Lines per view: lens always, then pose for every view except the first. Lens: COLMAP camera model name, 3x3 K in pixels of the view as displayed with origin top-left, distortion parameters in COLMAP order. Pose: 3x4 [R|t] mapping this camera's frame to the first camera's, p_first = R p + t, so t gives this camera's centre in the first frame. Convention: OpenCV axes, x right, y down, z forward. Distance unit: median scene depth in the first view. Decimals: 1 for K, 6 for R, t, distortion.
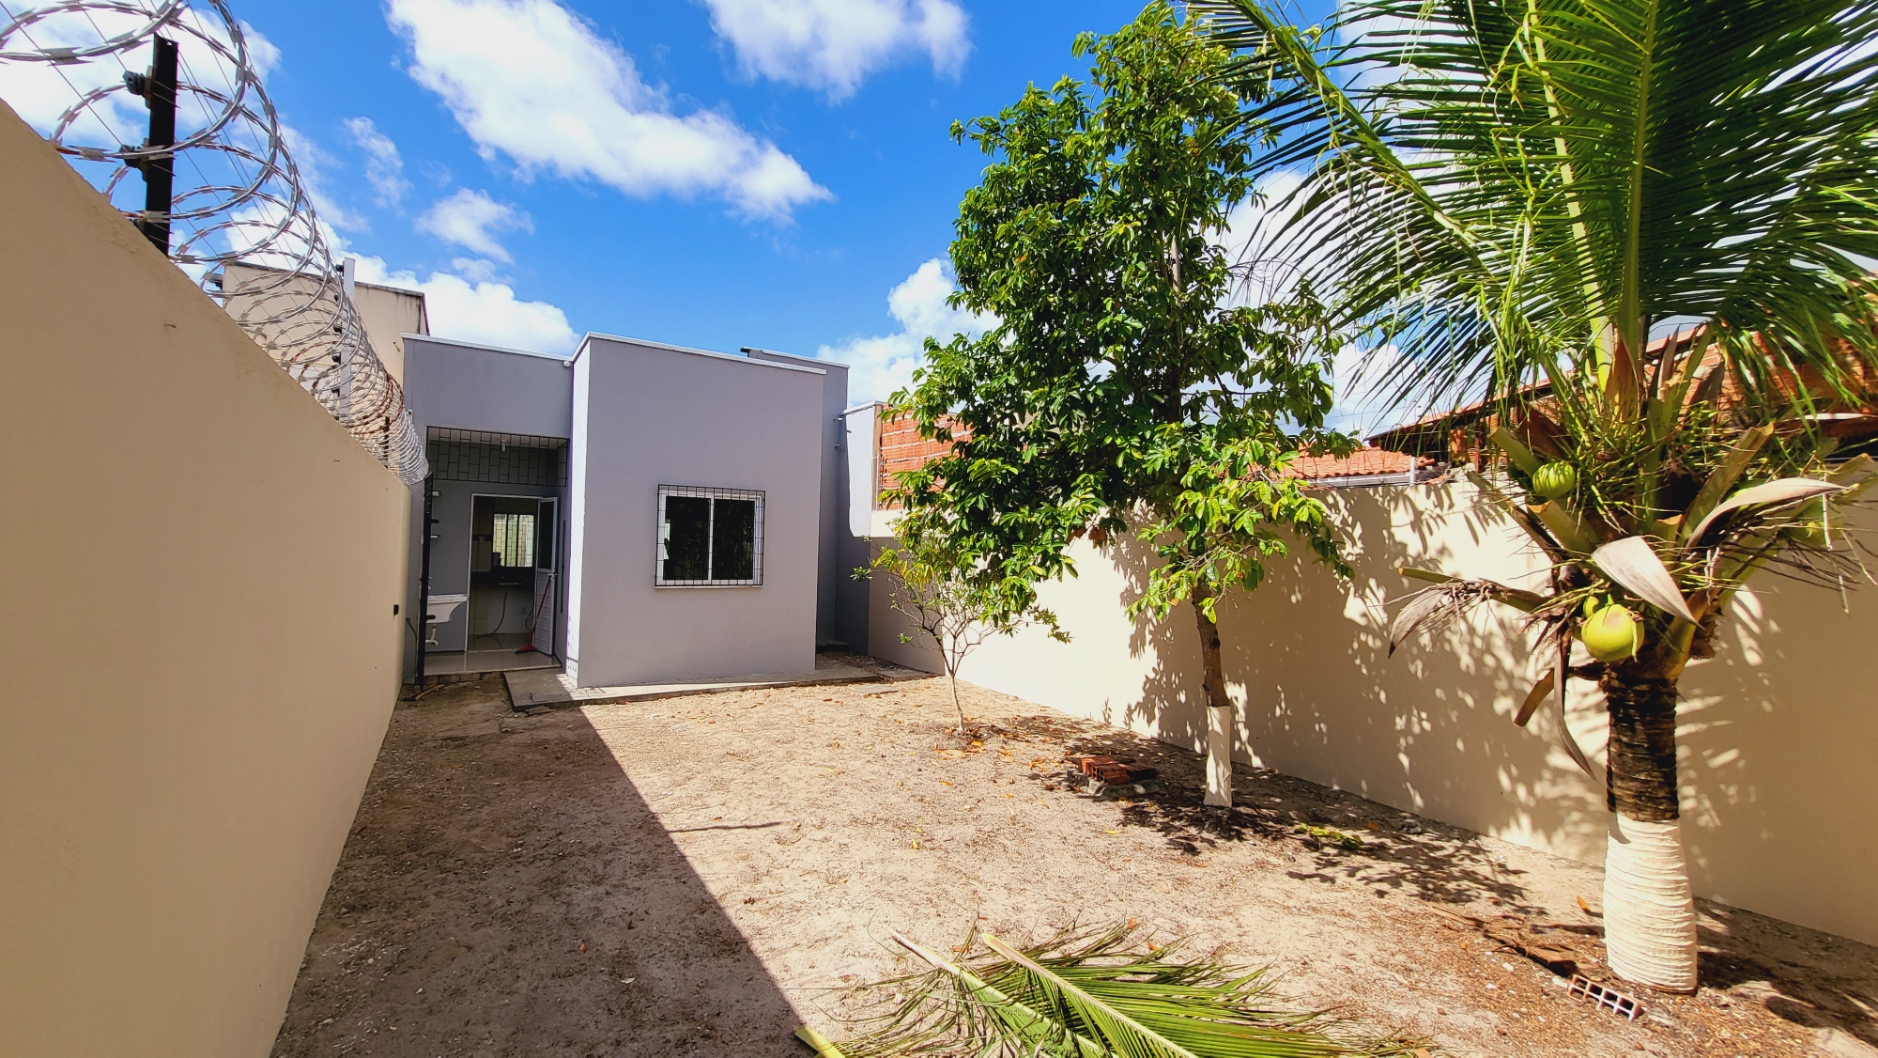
lens RADIAL K [[778.5, 0, 939.0], [0, 778.5, 529.0], [0, 0, 1]] dist [-0.000624, -0.000089]
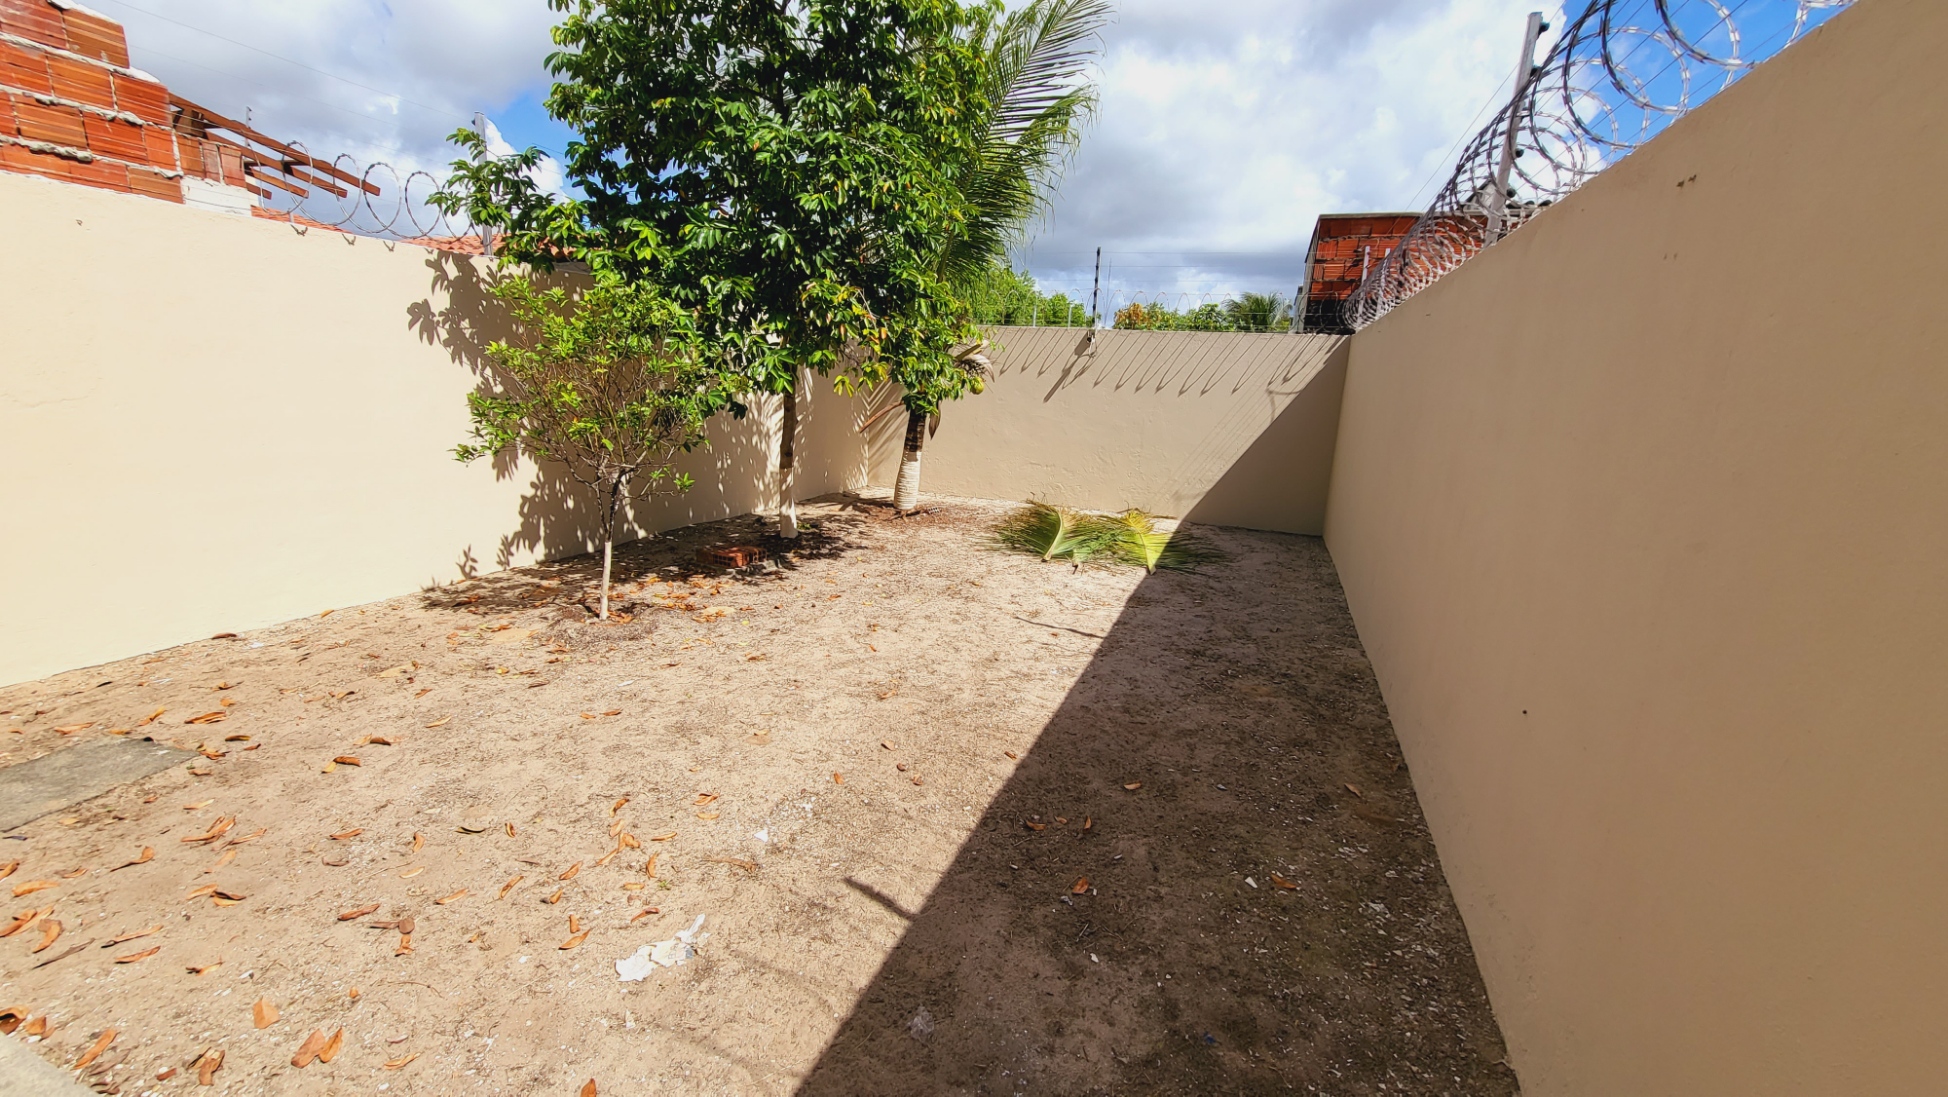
lens RADIAL K [[773.4, 0, 974.0], [0, 773.4, 548.5], [0, 0, 1]] dist [0.000495, 0.000016]
pose [[-0.606517, -0.224073, 0.762843, -0.657897], [-0.082869, 0.972055, 0.219639, 0.027757], [-0.790740, 0.069999, -0.608137, 1.139738]]
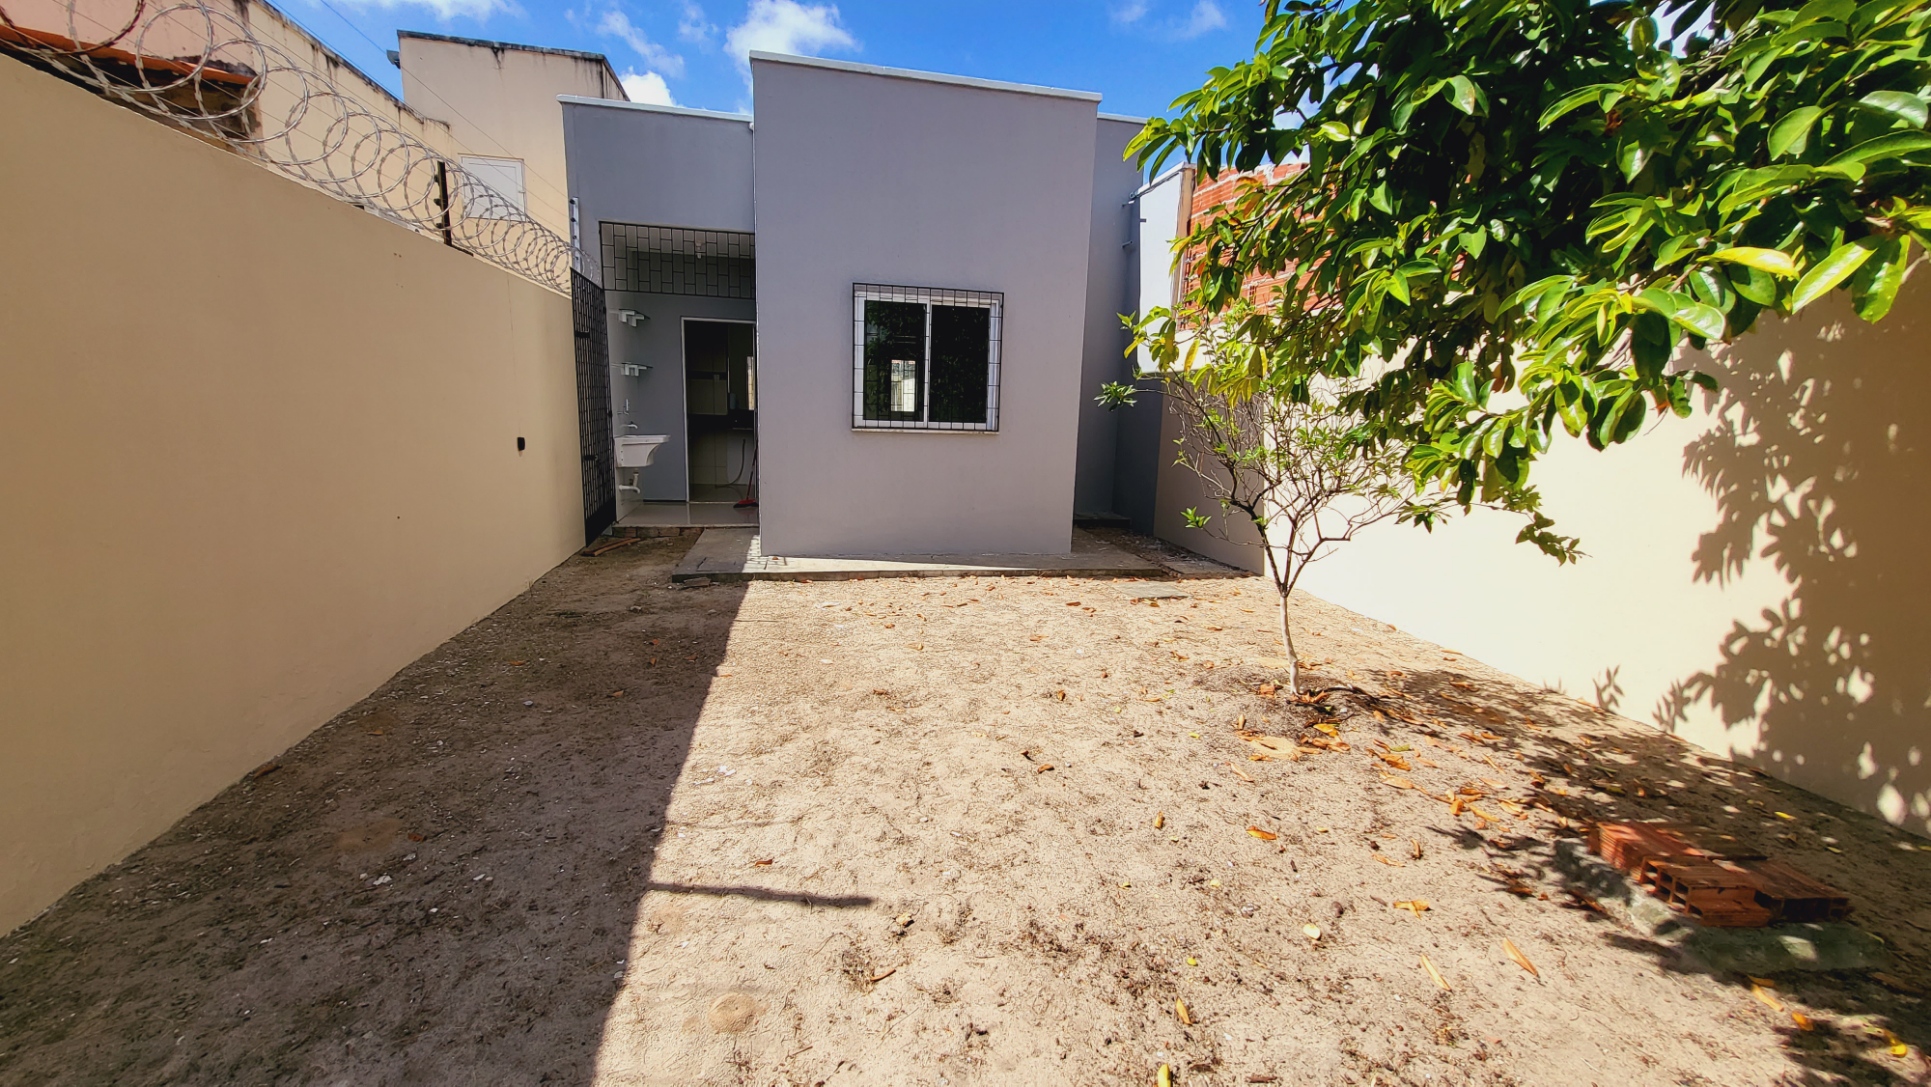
lens RADIAL K [[788.8, 0, 951.7], [0, 788.8, 540.8], [0, 0, 1]] dist [0.003438, 0.000538]
pose [[0.932349, 0.070332, -0.354654, -0.005917], [-0.004837, 0.983236, 0.182273, 0.052551], [0.361528, -0.168227, 0.917059, 0.412479]]
